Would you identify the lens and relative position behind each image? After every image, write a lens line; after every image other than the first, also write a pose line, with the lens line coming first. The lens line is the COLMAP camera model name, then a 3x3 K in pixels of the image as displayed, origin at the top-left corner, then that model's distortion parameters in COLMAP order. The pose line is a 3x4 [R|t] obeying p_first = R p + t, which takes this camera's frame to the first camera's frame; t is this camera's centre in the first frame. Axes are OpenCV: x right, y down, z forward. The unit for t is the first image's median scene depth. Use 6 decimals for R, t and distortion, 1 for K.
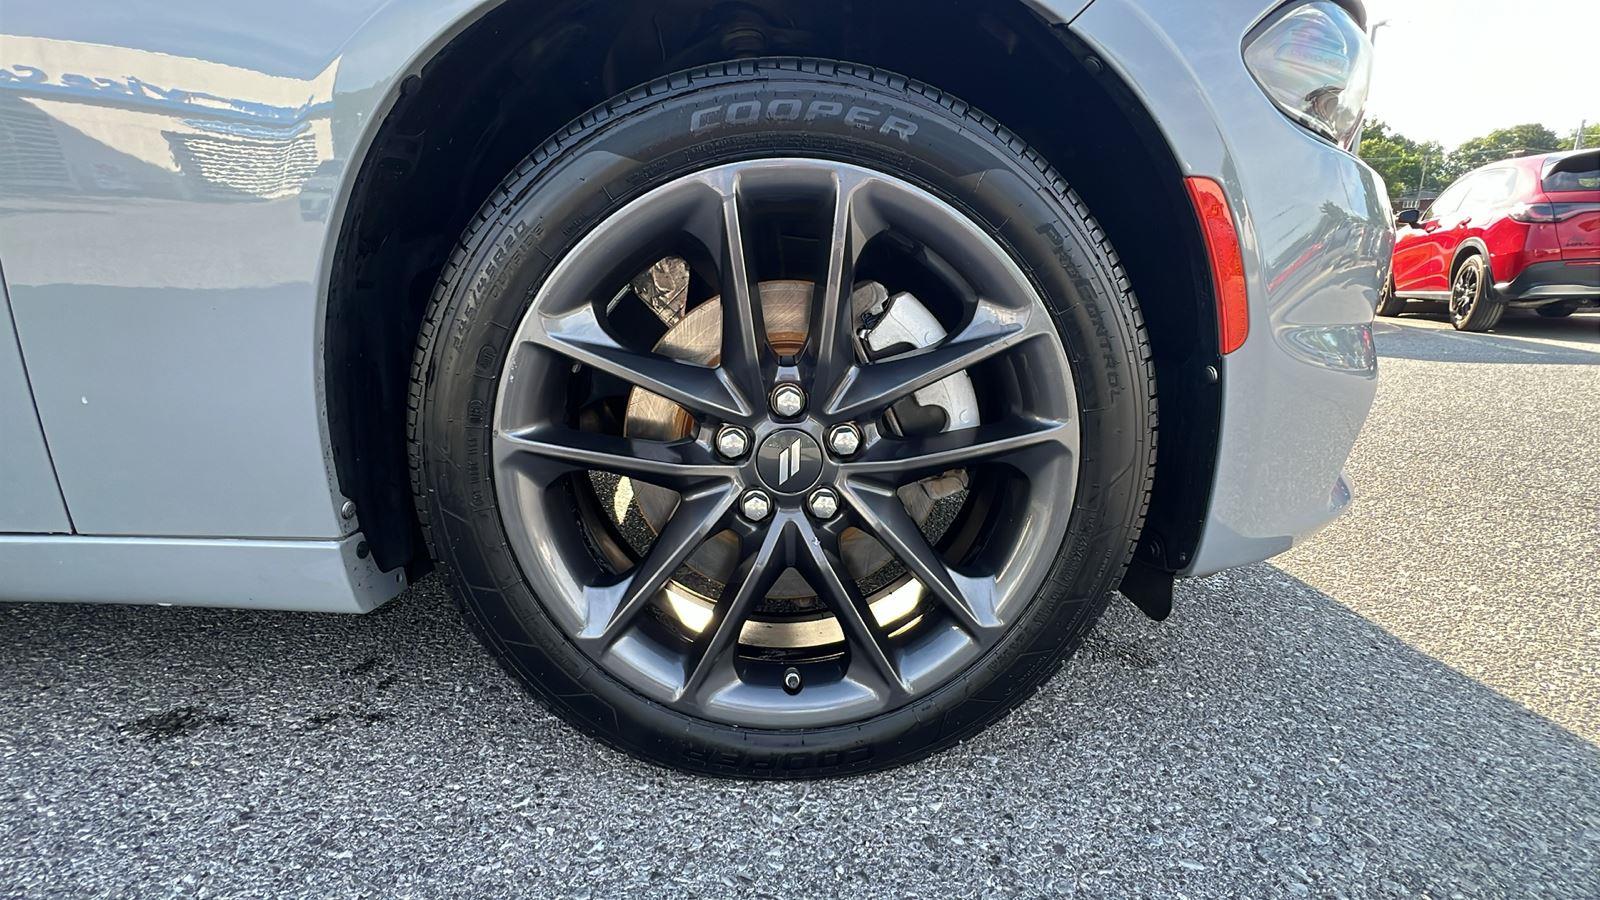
lens RADIAL K [[735.8, 0, 797.0], [0, 735.8, 450.4], [0, 0, 1]] dist [-0.001552, 0.000092]
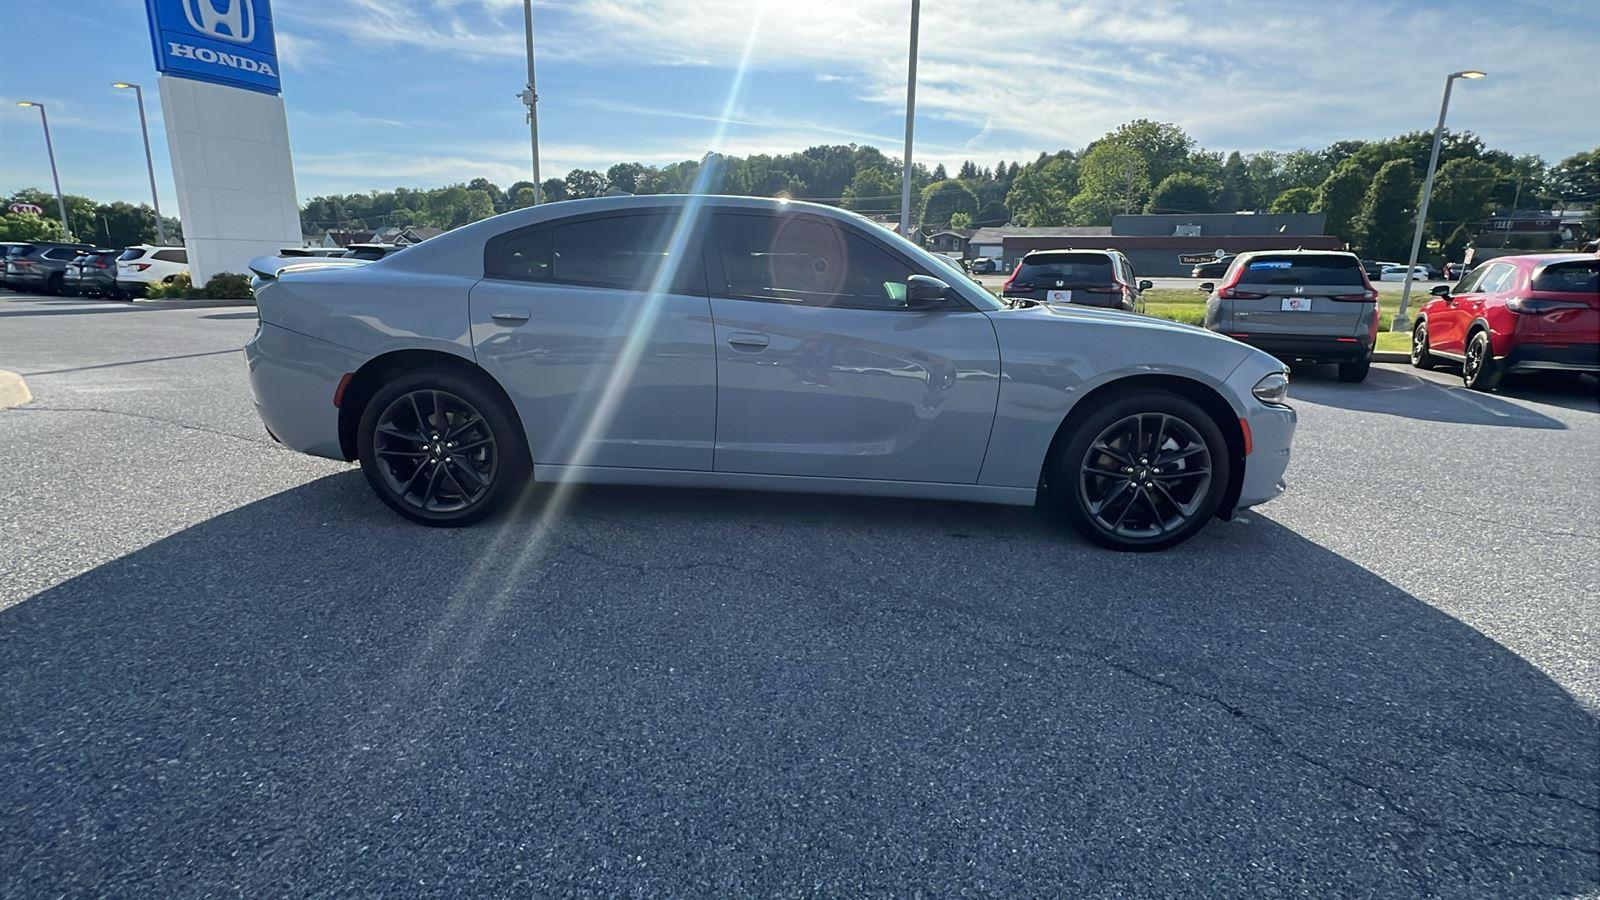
lens RADIAL K [[735.8, 0, 797.0], [0, 735.8, 450.4], [0, 0, 1]] dist [-0.001552, 0.000092]
pose [[0.996907, 0.043414, -0.065513, -0.211190], [-0.043427, 0.999056, 0.001218, -0.005522], [0.065504, 0.001631, 0.997851, -0.414612]]
